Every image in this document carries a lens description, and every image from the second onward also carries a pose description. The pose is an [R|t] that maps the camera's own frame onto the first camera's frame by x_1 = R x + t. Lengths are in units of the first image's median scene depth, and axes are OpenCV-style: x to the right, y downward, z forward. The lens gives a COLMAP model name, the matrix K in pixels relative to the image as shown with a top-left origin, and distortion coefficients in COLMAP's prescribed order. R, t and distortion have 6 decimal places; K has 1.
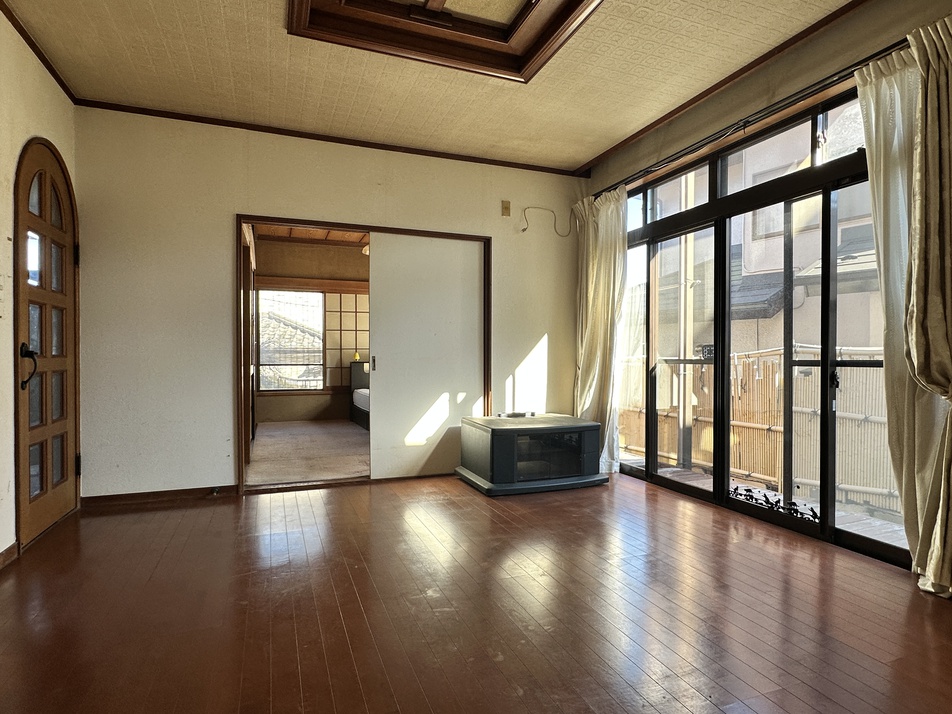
lens RADIAL K [[528.5, 0, 476.0], [0, 528.5, 357.0], [0, 0, 1]] dist [0.000971, 0.000839]
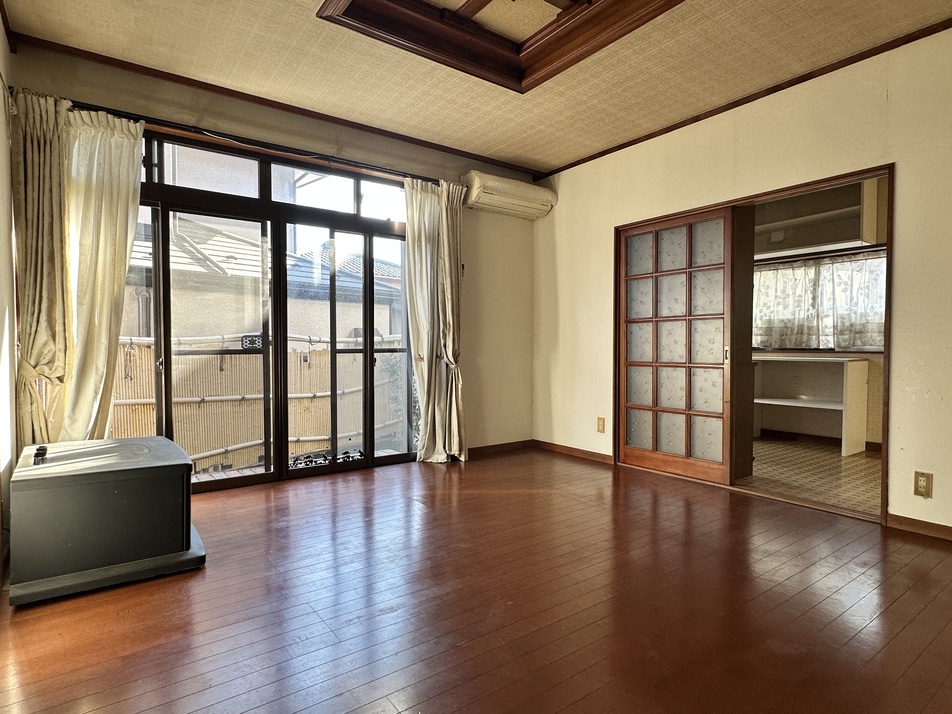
lens RADIAL K [[528.5, 0, 476.0], [0, 528.5, 357.0], [0, 0, 1]] dist [0.000971, 0.000839]
pose [[-0.264342, -0.030036, 0.963961, -1.702145], [0.002389, 0.999491, 0.031798, -0.032243], [-0.964426, 0.010709, -0.264136, 2.154418]]
